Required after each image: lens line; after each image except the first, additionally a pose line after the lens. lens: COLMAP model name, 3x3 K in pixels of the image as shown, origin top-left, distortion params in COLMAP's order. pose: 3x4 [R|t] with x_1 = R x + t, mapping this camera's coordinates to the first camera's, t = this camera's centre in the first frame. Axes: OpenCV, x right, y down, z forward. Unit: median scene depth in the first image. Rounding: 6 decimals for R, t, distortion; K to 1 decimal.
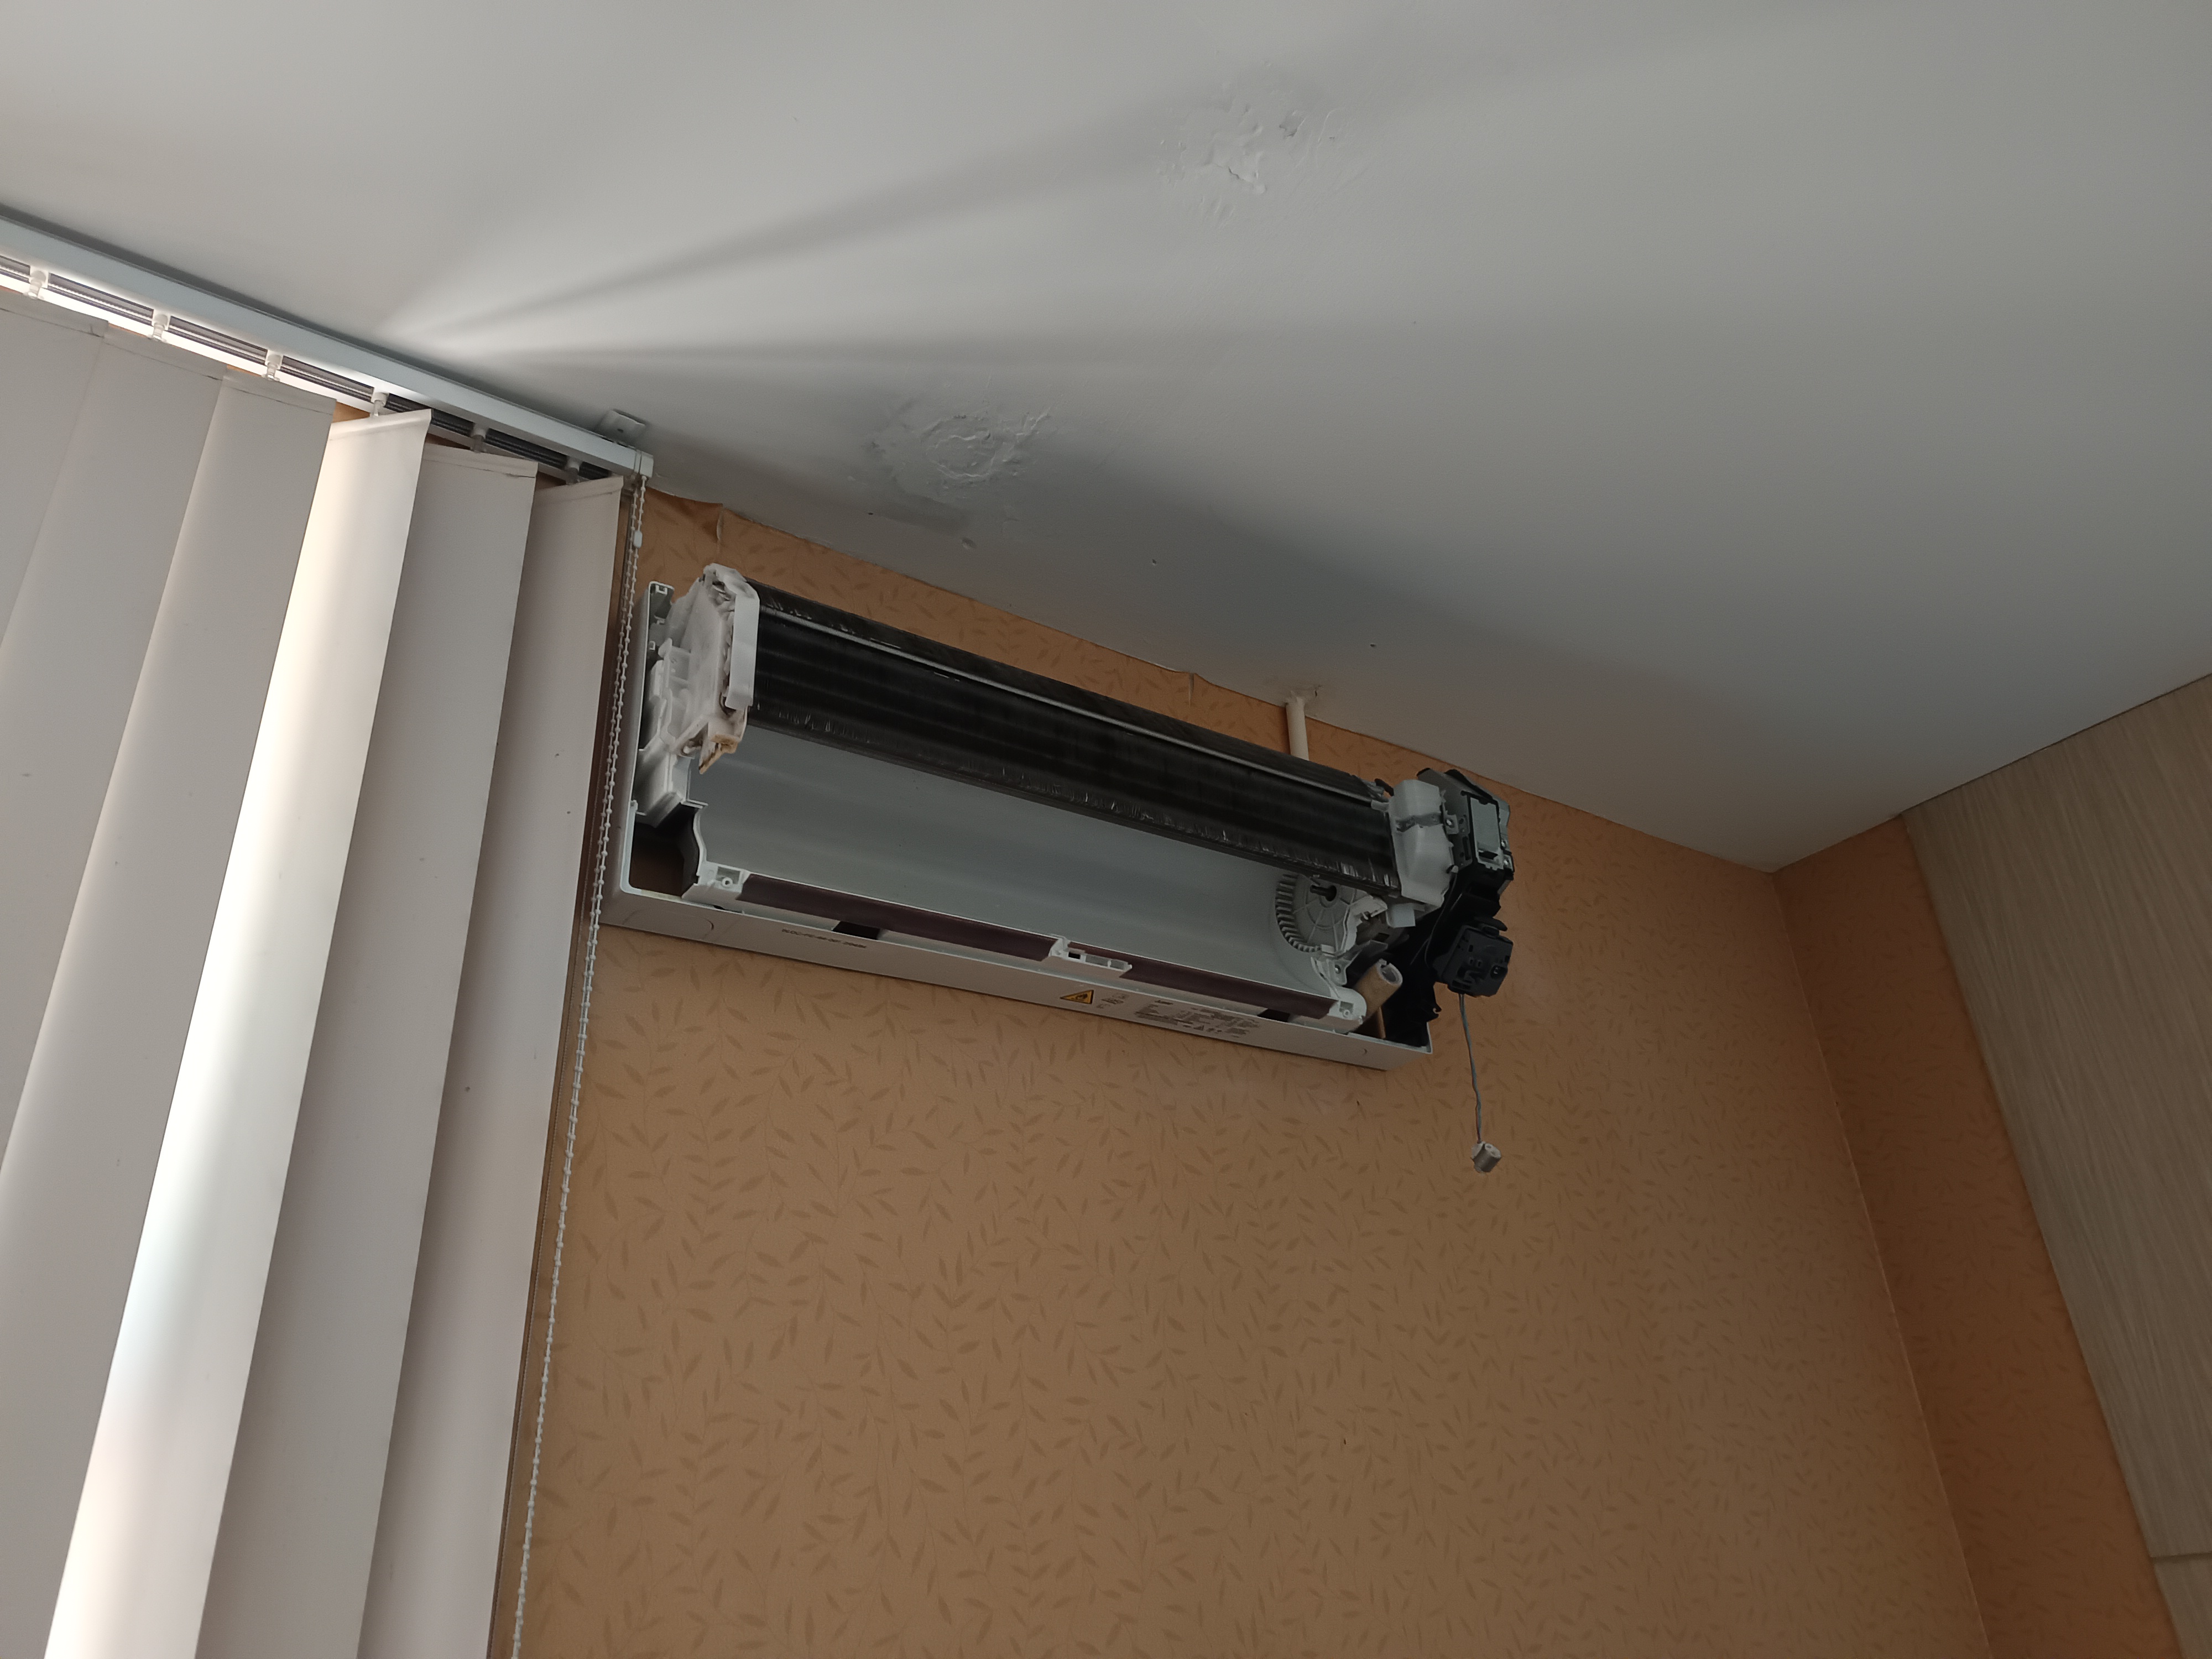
lens RADIAL K [[1500.5, 0, 1106.0], [0, 1500.5, 829.5], [0, 0, 1]] dist [0.049451, -0.002187]
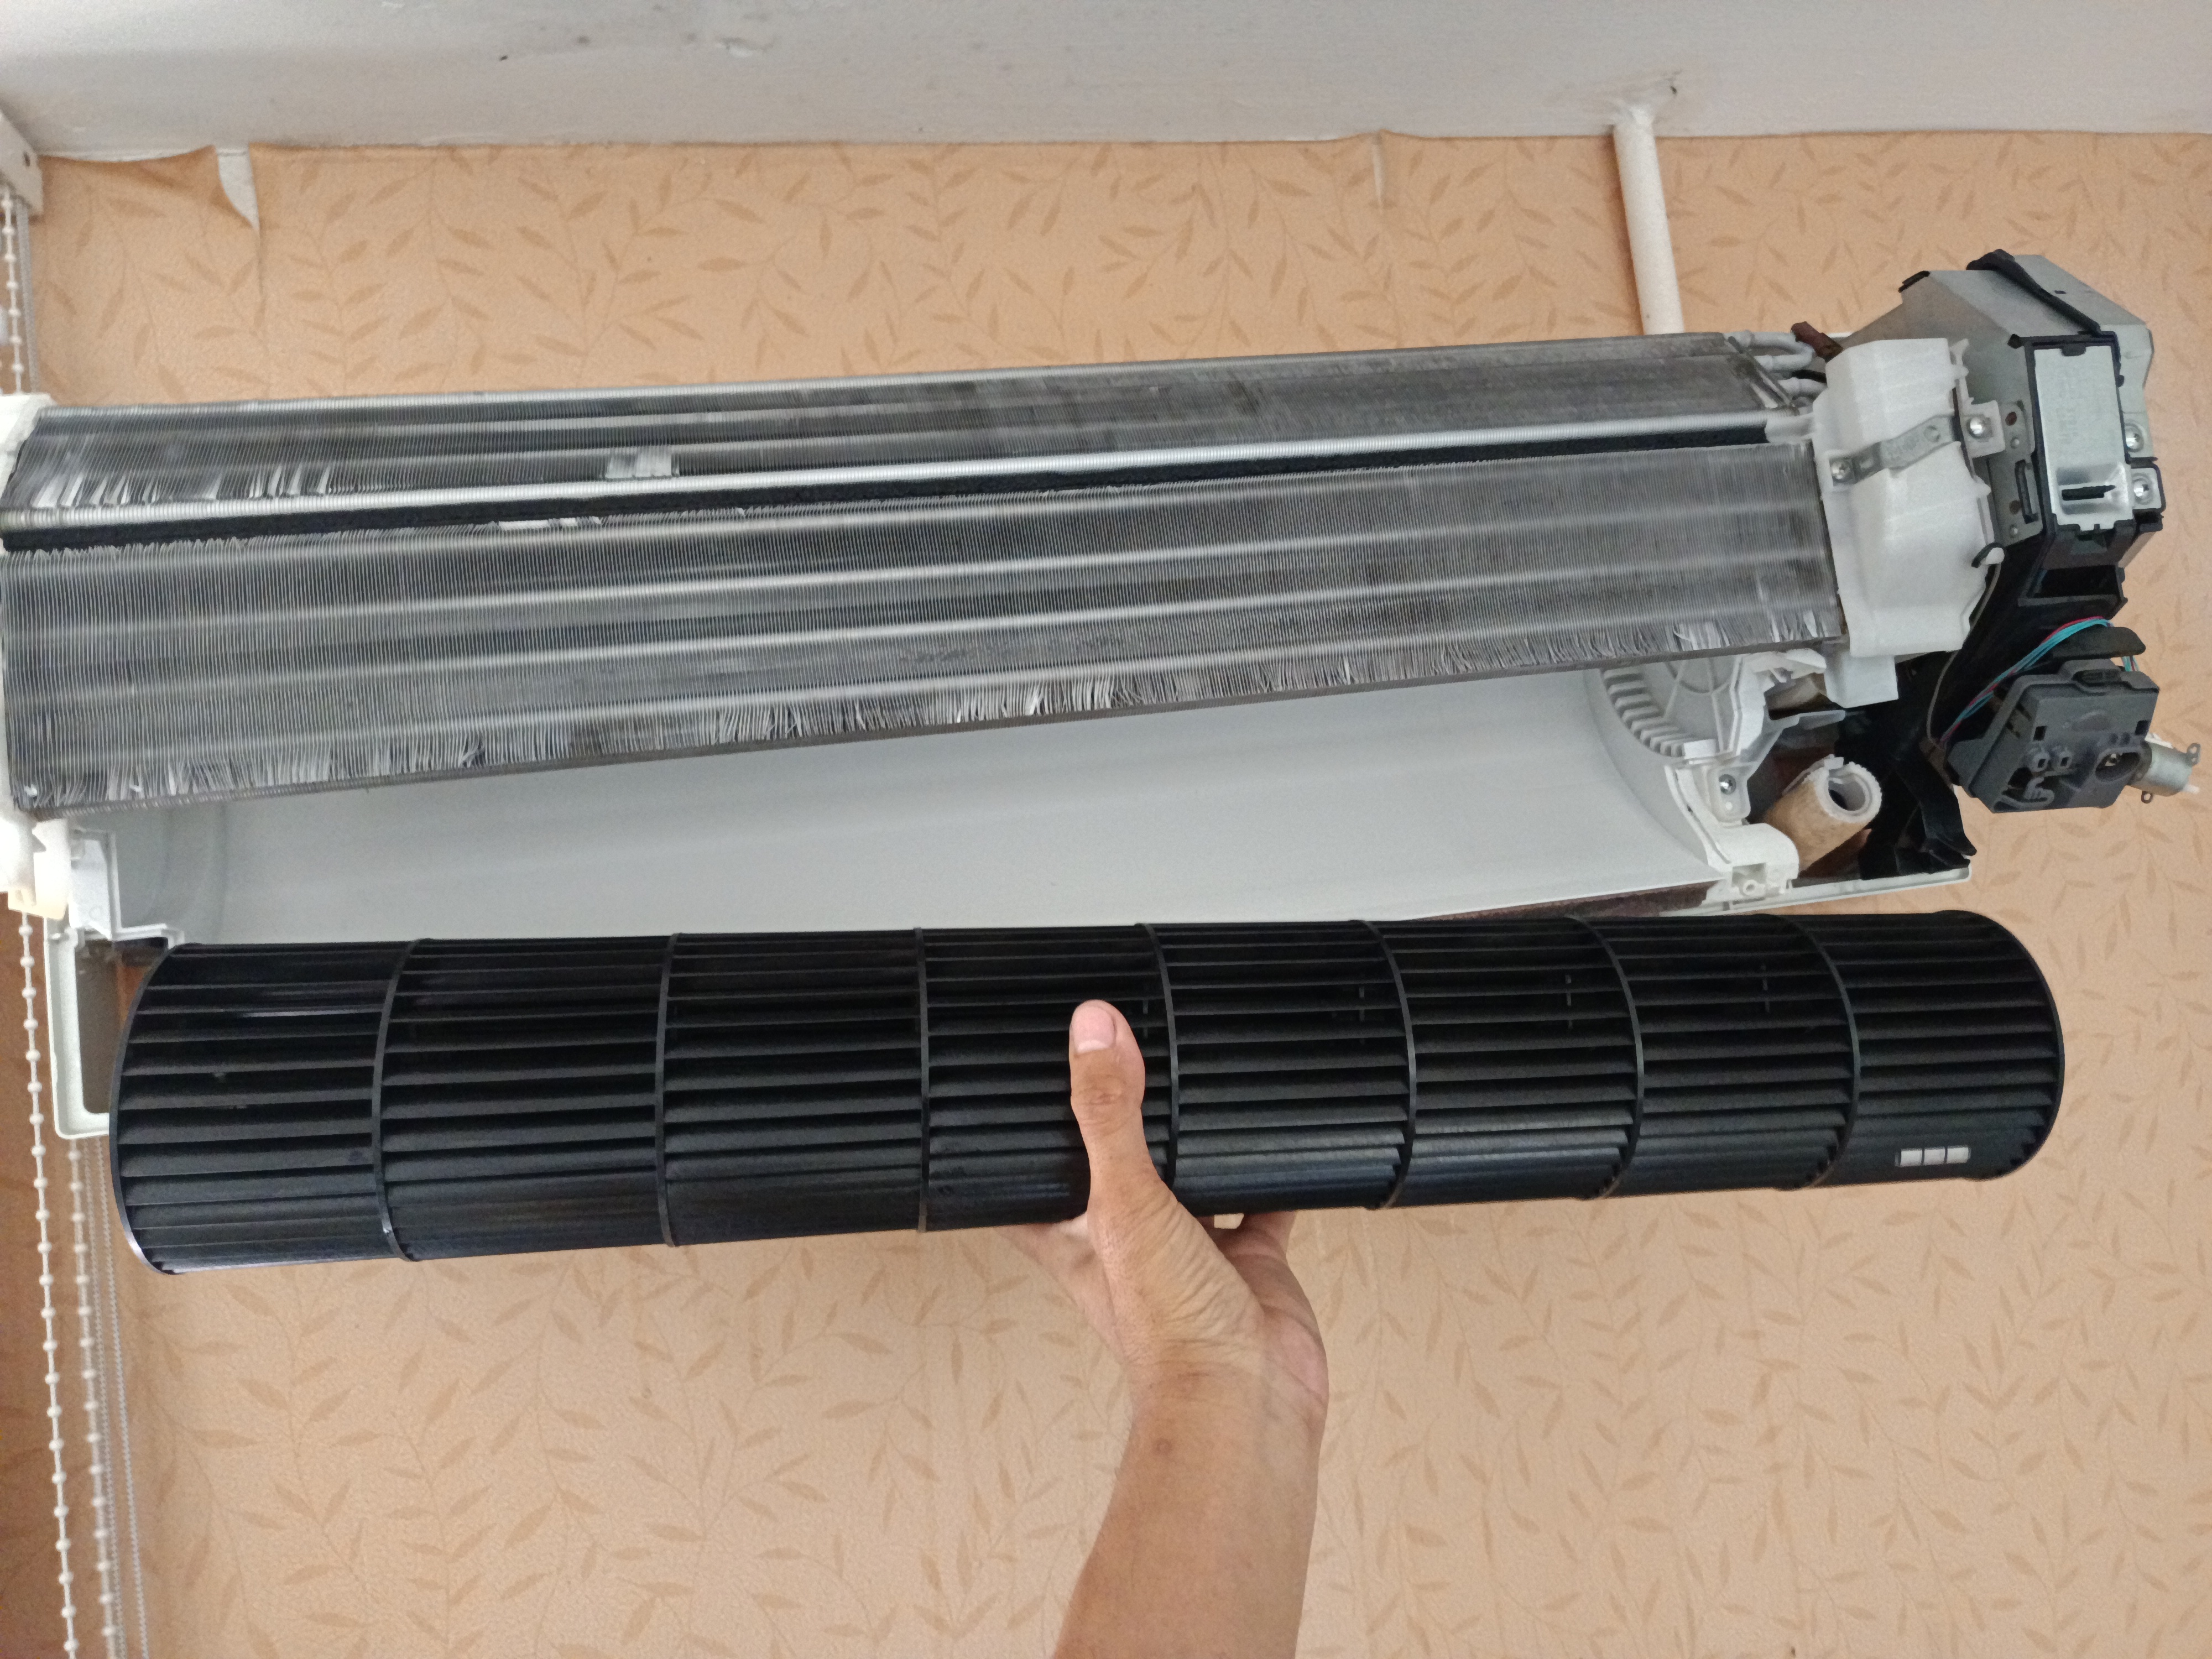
lens RADIAL K [[1564.5, 0, 1106.0], [0, 1564.5, 829.5], [0, 0, 1]] dist [-0.011437, -0.000858]
pose [[0.921373, -0.104997, -0.374228, 0.160649], [0.246588, 0.902153, 0.353999, -0.116528], [0.300442, -0.418445, 0.857111, 0.533631]]
